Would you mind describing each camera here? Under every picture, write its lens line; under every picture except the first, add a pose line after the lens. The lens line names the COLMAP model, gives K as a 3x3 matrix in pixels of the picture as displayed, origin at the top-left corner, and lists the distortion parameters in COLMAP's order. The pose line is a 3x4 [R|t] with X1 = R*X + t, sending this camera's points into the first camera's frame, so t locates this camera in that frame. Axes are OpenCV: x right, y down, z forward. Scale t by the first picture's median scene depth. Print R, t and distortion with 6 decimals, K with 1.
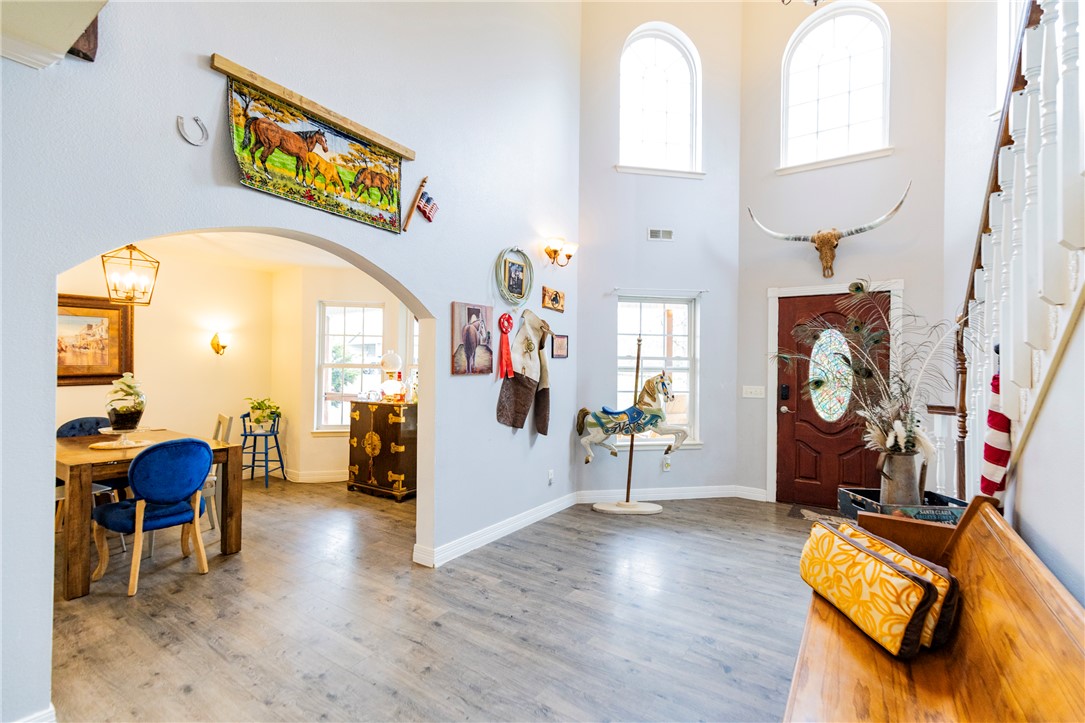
lens RADIAL K [[500.6, 0, 542.5], [0, 500.6, 361.5], [0, 0, 1]] dist [-0.001667, -0.000393]
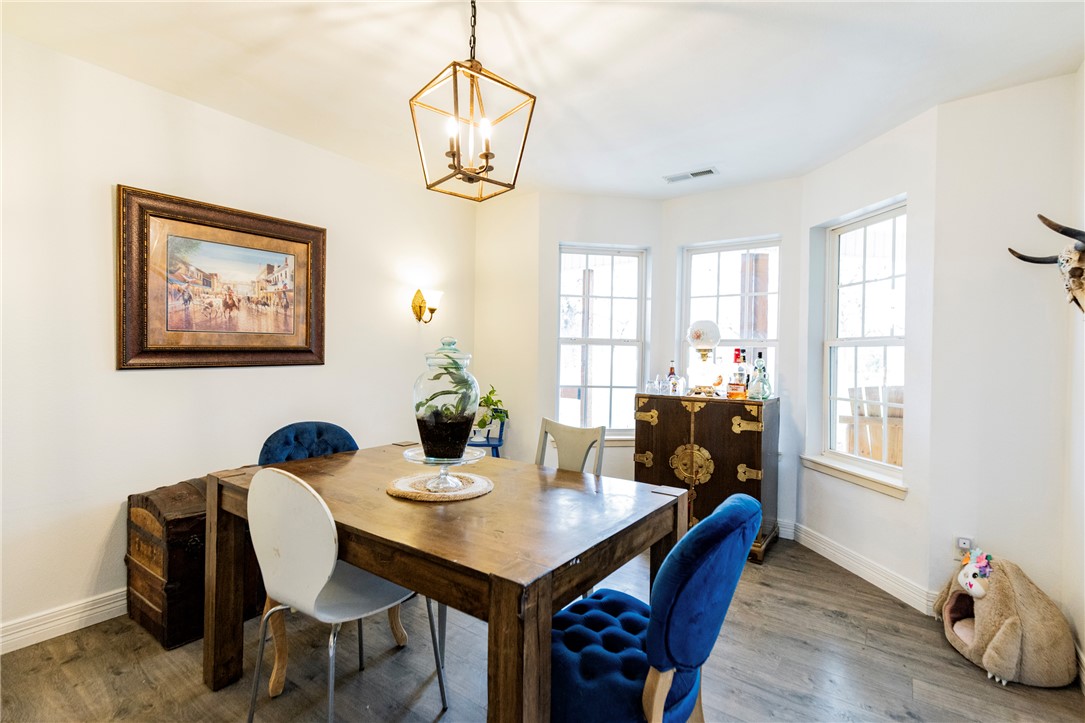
lens RADIAL K [[520.1, 0, 542.5], [0, 520.1, 361.5], [0, 0, 1]] dist [0.001081, -0.000058]
pose [[0.998996, 0.006837, -0.044273, -0.529123], [-0.005776, 0.999694, 0.024049, 0.024440], [0.044424, -0.023769, 0.998730, 0.371403]]
